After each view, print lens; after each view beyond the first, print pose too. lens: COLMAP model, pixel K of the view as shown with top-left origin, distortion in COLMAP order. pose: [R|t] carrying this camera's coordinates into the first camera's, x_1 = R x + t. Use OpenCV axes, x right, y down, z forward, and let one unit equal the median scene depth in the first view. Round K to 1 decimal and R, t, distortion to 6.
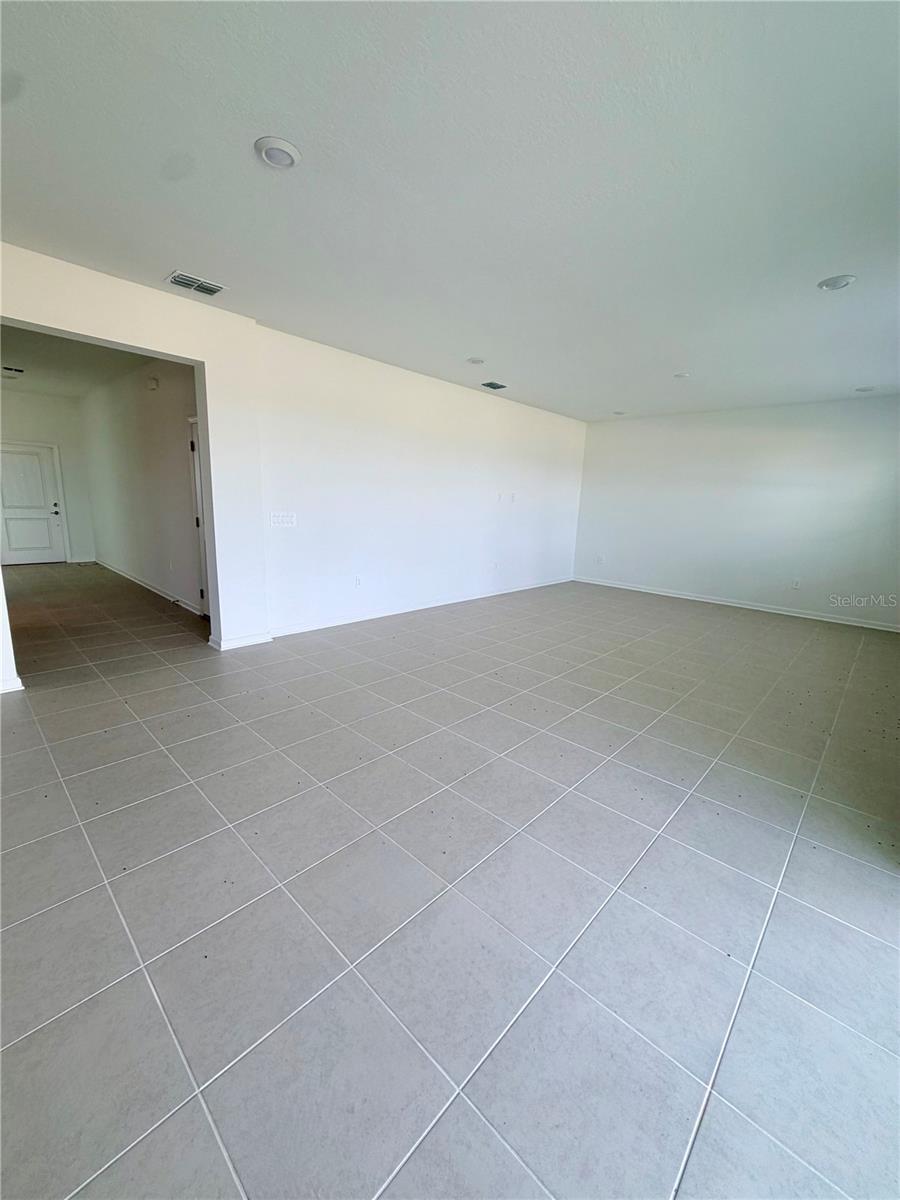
lens RADIAL K [[478.1, 0, 449.1], [0, 478.1, 596.4], [0, 0, 1]] dist [-0.000615, 0.000412]
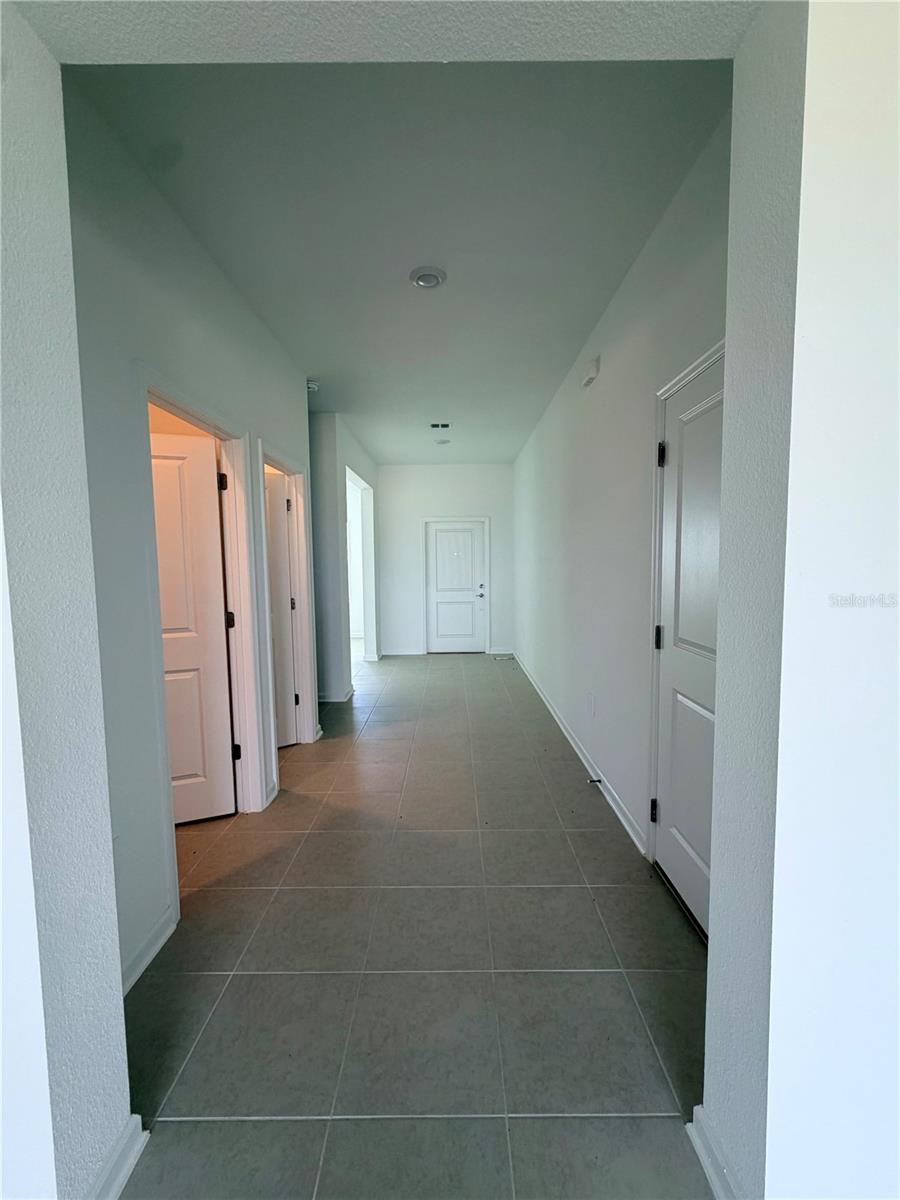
lens RADIAL K [[478.1, 0, 449.1], [0, 478.1, 596.4], [0, 0, 1]] dist [-0.000615, 0.000412]
pose [[0.672460, 0.004616, -0.740119, -0.303647], [-0.110227, 0.989453, -0.093980, -0.116095], [0.731880, 0.144779, 0.665876, 0.522128]]
